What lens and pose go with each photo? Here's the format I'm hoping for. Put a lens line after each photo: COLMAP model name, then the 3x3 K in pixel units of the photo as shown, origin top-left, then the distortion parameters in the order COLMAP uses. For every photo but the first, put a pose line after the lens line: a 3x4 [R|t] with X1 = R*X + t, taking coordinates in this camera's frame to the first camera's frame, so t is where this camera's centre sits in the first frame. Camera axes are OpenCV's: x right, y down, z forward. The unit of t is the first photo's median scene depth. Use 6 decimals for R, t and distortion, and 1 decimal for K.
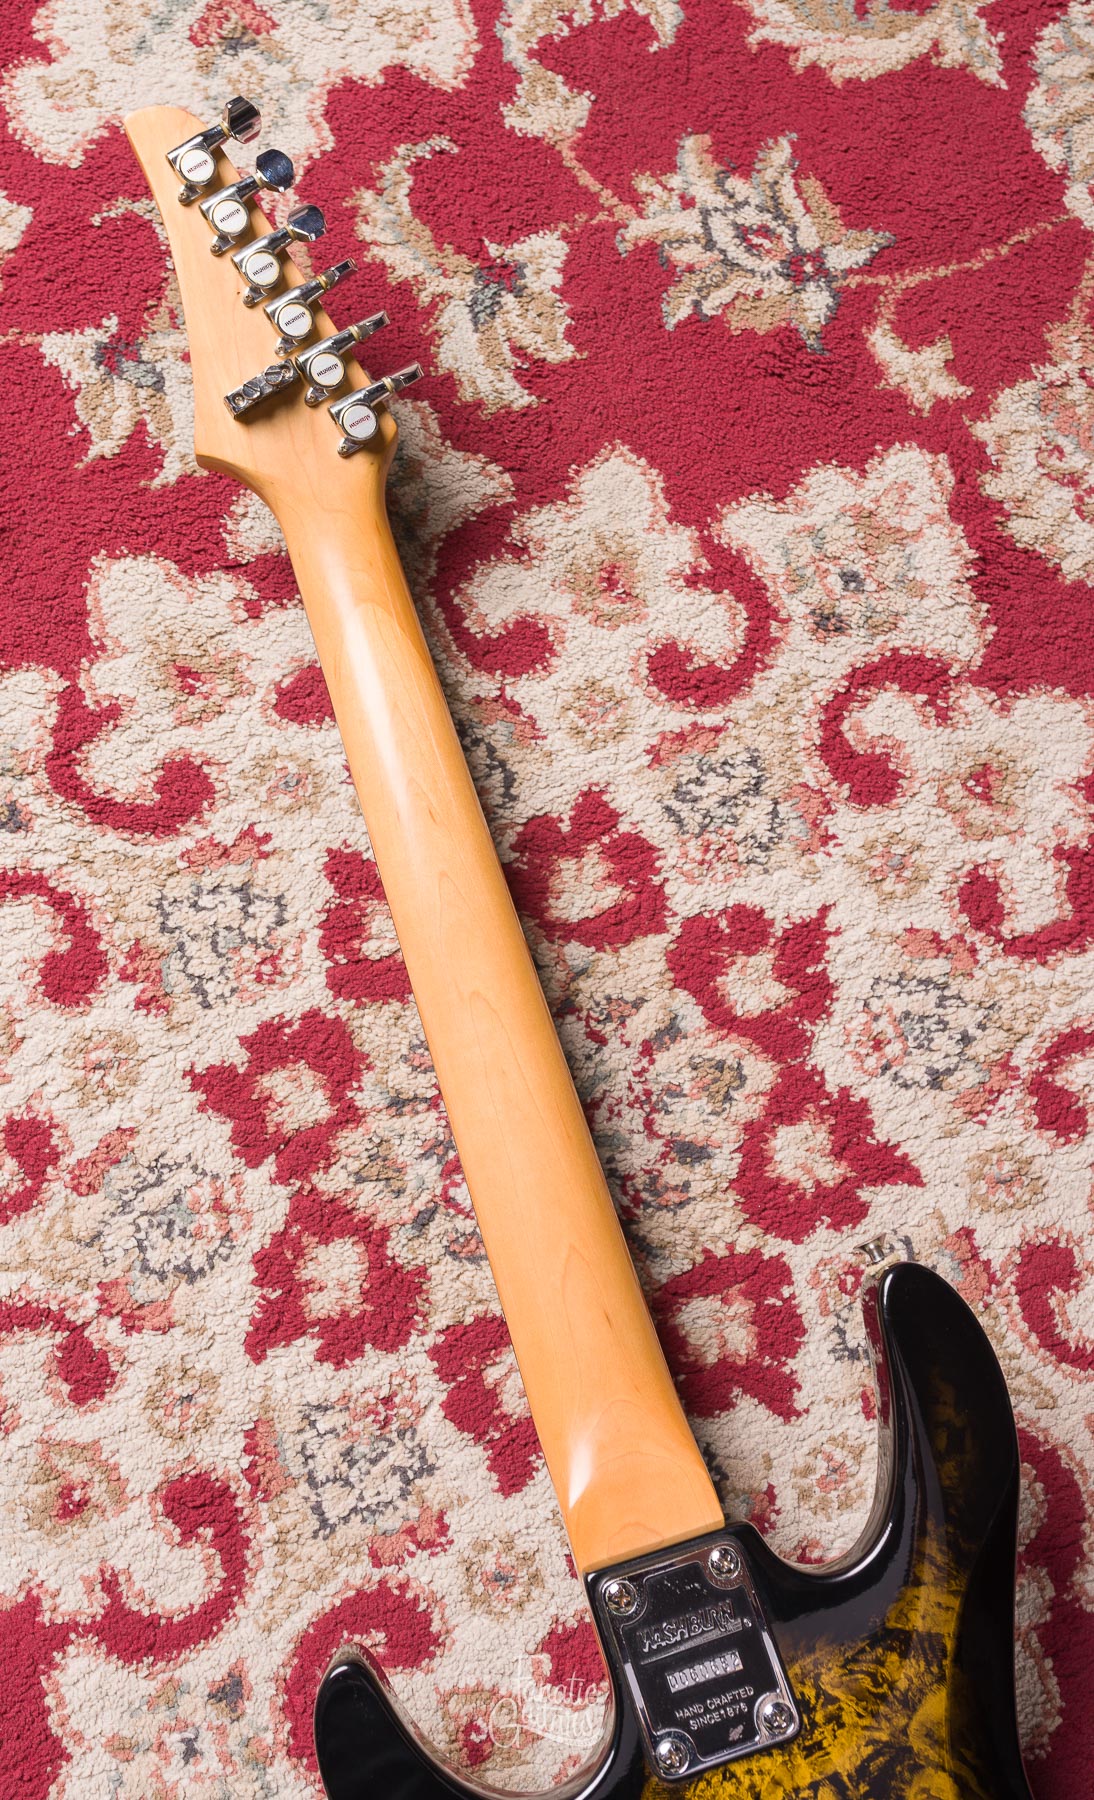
lens RADIAL K [[1892.4, 0, 433.9], [0, 1892.4, 816.2], [0, 0, 1]] dist [-0.004452, -0.000257]
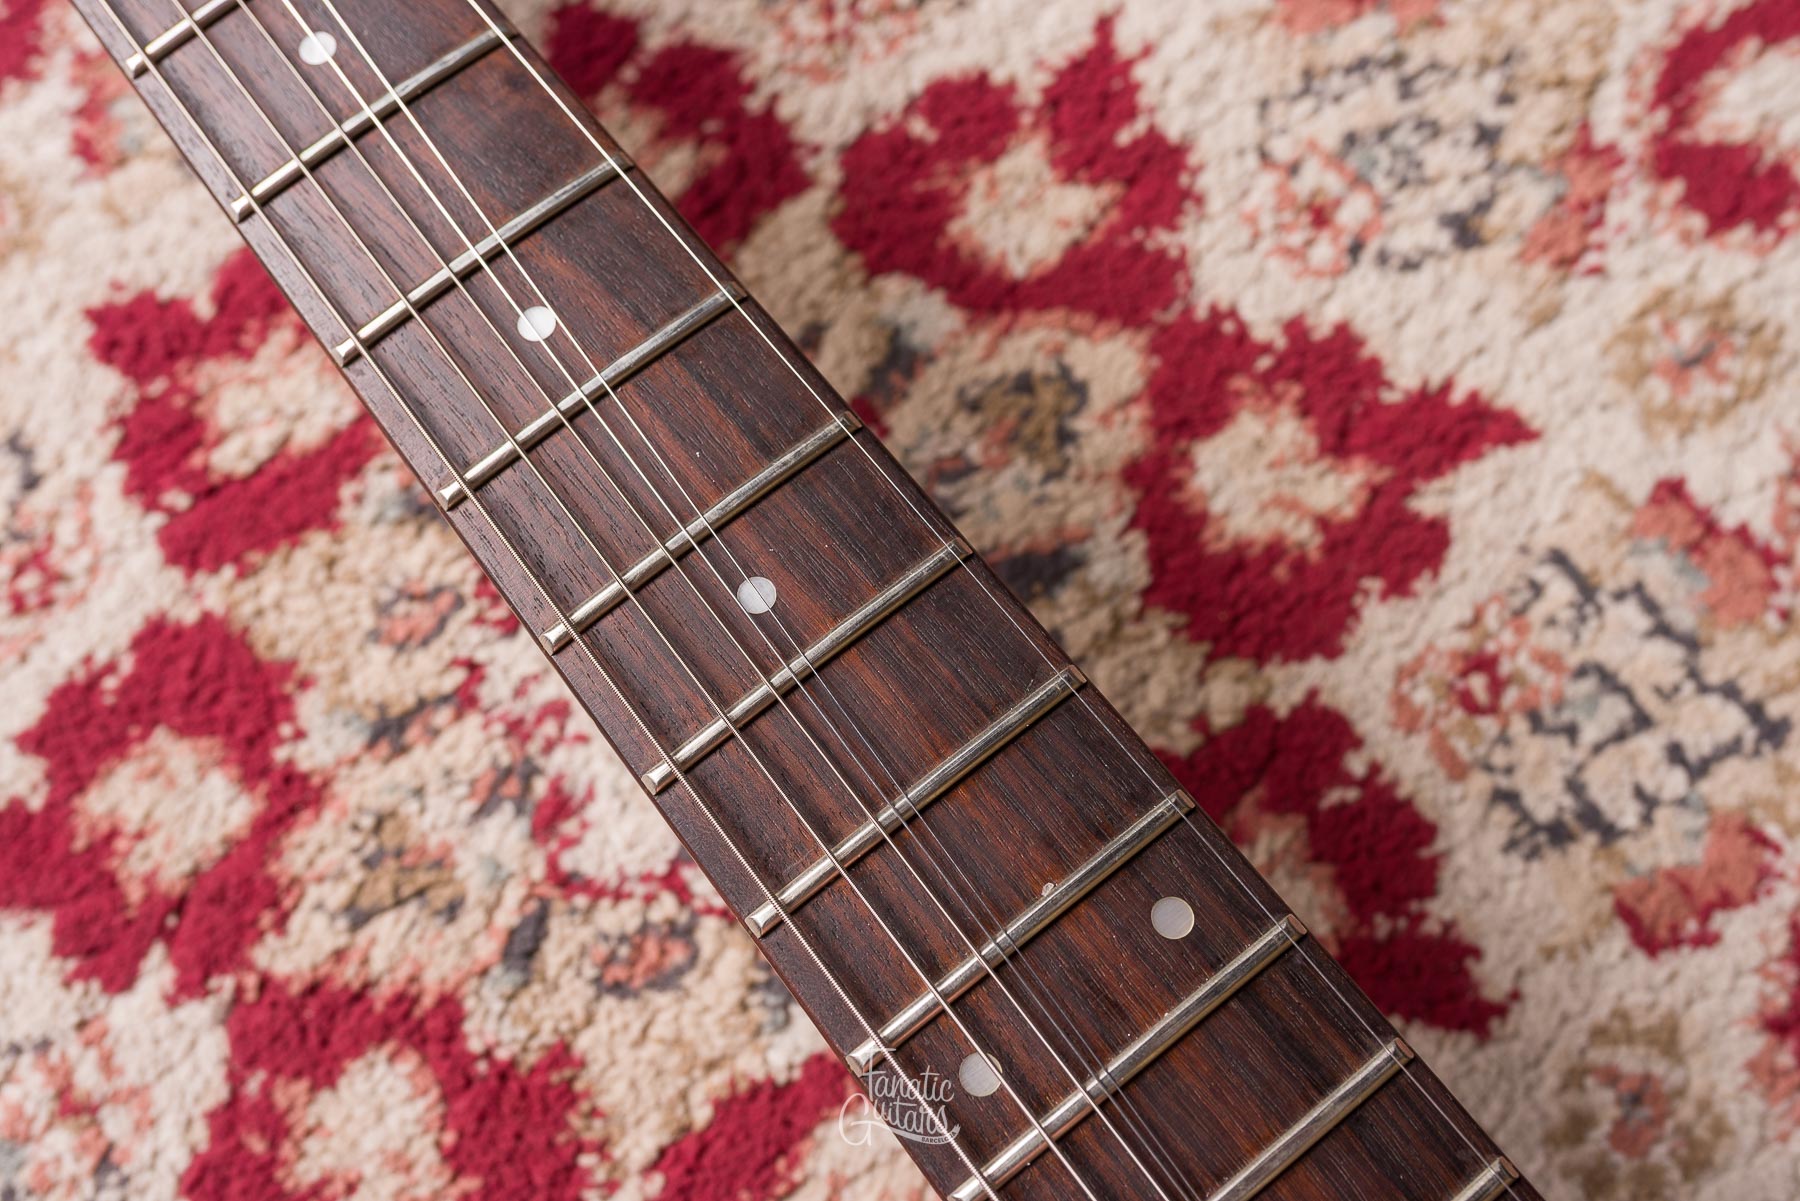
lens RADIAL K [[1837.5, 0, 900.4], [0, 1837.5, 603.3], [0, 0, 1]] dist [0.002256, 0.006379]
pose [[0.917831, -0.396050, 0.027040, 0.090217], [0.396951, 0.914957, -0.072692, 0.200623], [0.004049, 0.077453, 0.996988, 0.557497]]
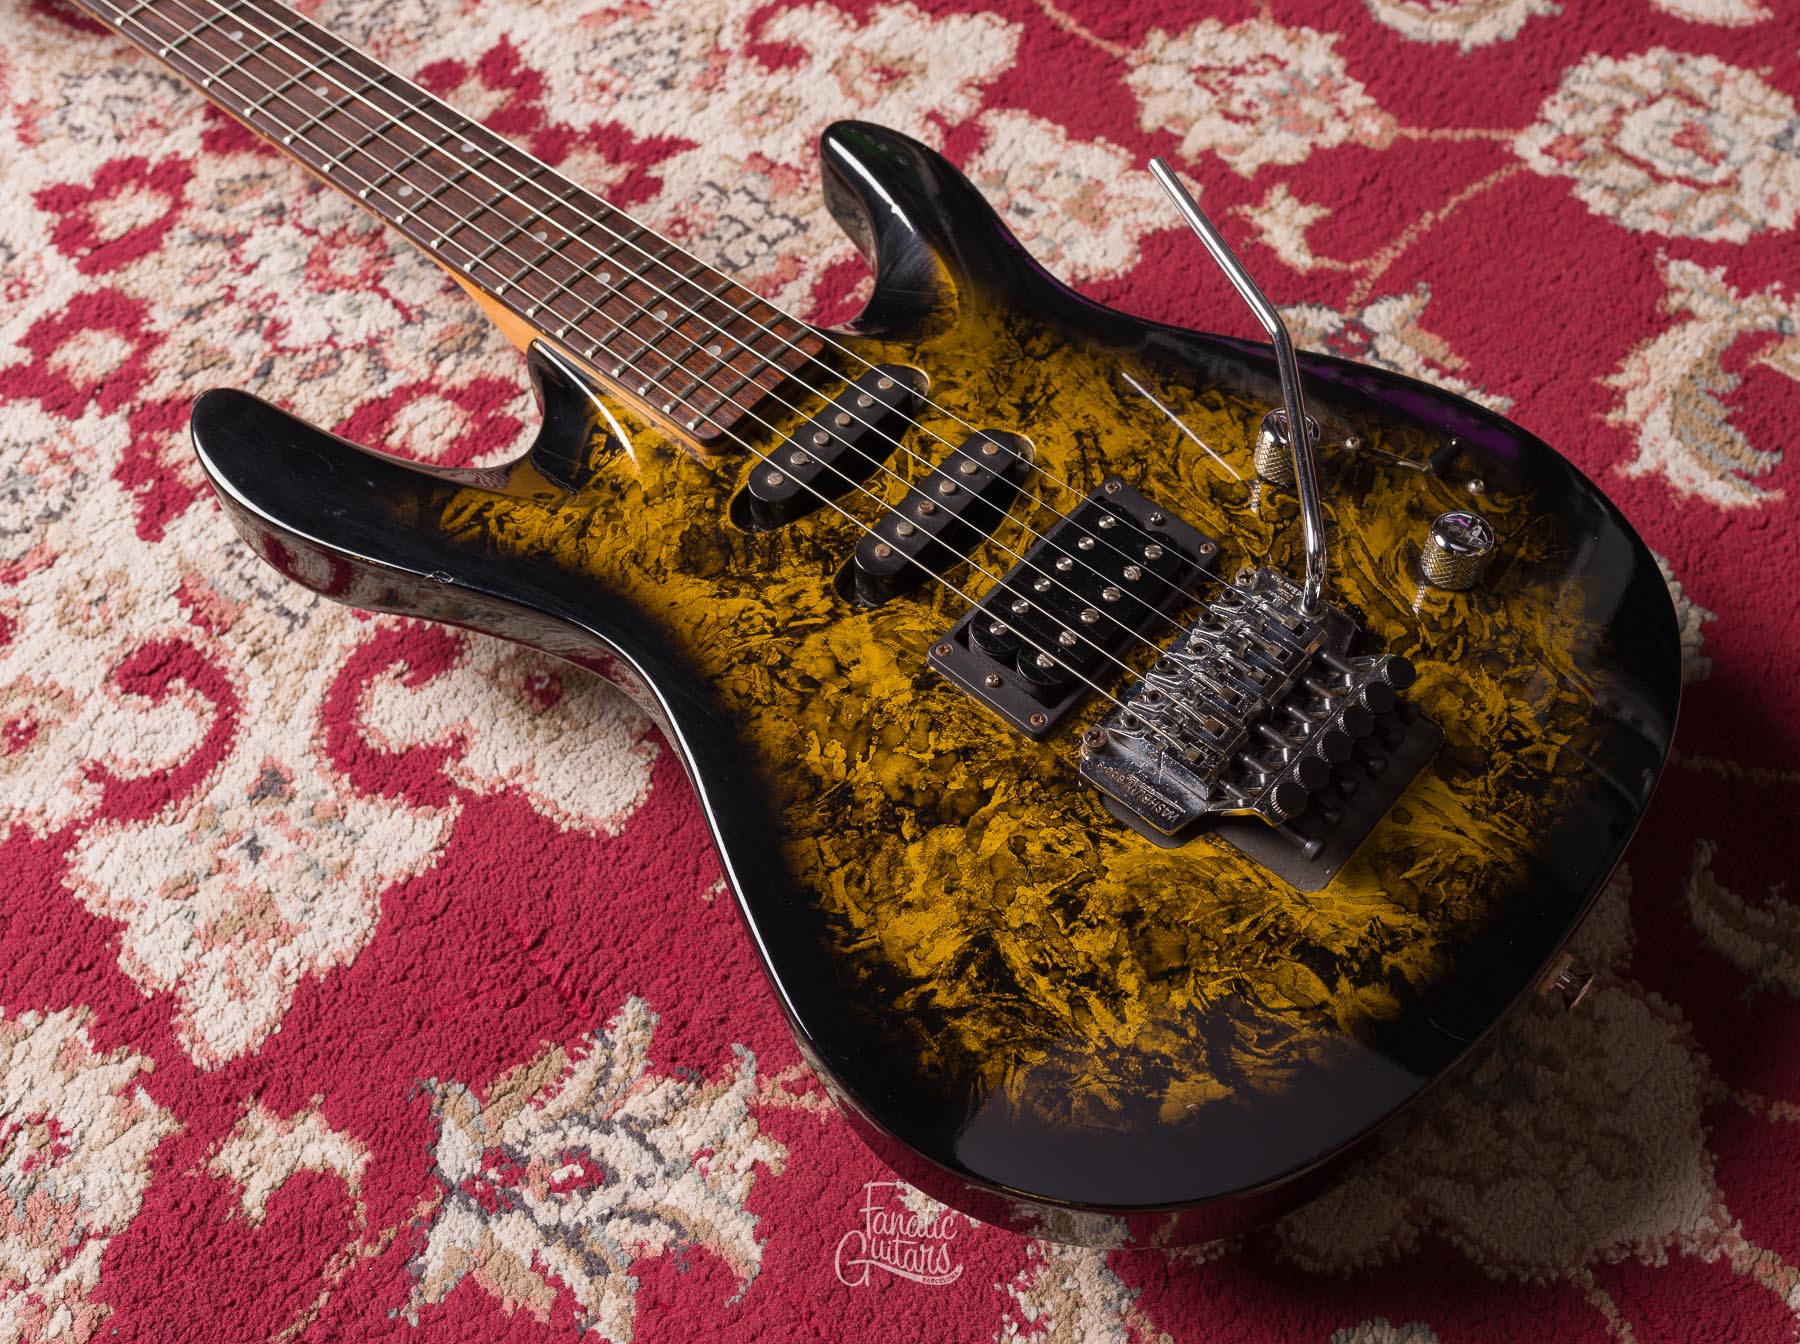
lens RADIAL K [[1945.8, 0, 1007.3], [0, 1945.8, 671.0], [0, 0, 1]] dist [-0.008174, 0.011502]
pose [[0.817336, -0.505681, 0.276131, -0.045776], [0.569313, 0.782499, -0.252147, 0.781103], [-0.088566, 0.363294, 0.927455, 0.090689]]
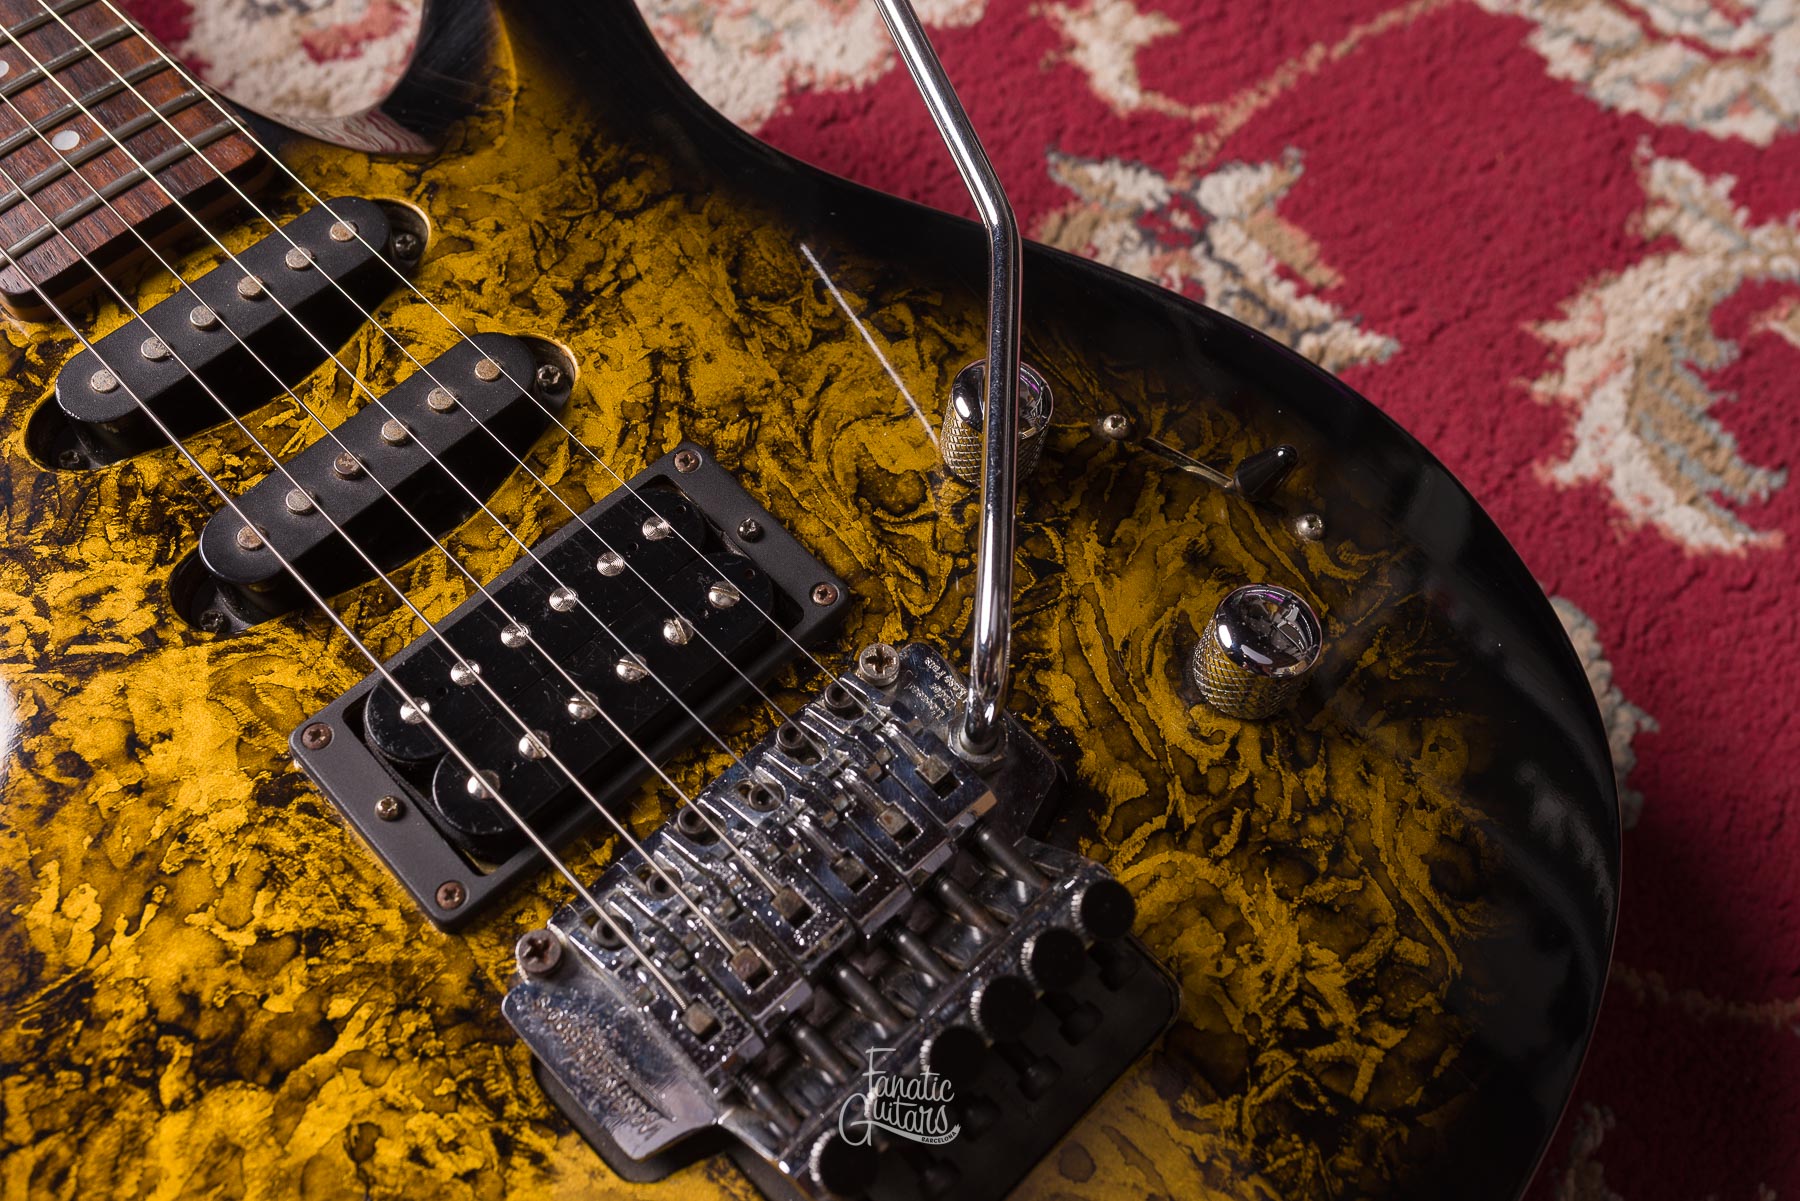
lens RADIAL K [[1791.0, 0, 900.0], [0, 1791.0, 600.5], [0, 0, 1]] dist [-0.001211, -0.004955]
pose [[0.872973, -0.429874, 0.230493, 0.172341], [0.471999, 0.863669, -0.176899, 0.677250], [-0.123026, 0.263221, 0.956859, 0.383643]]
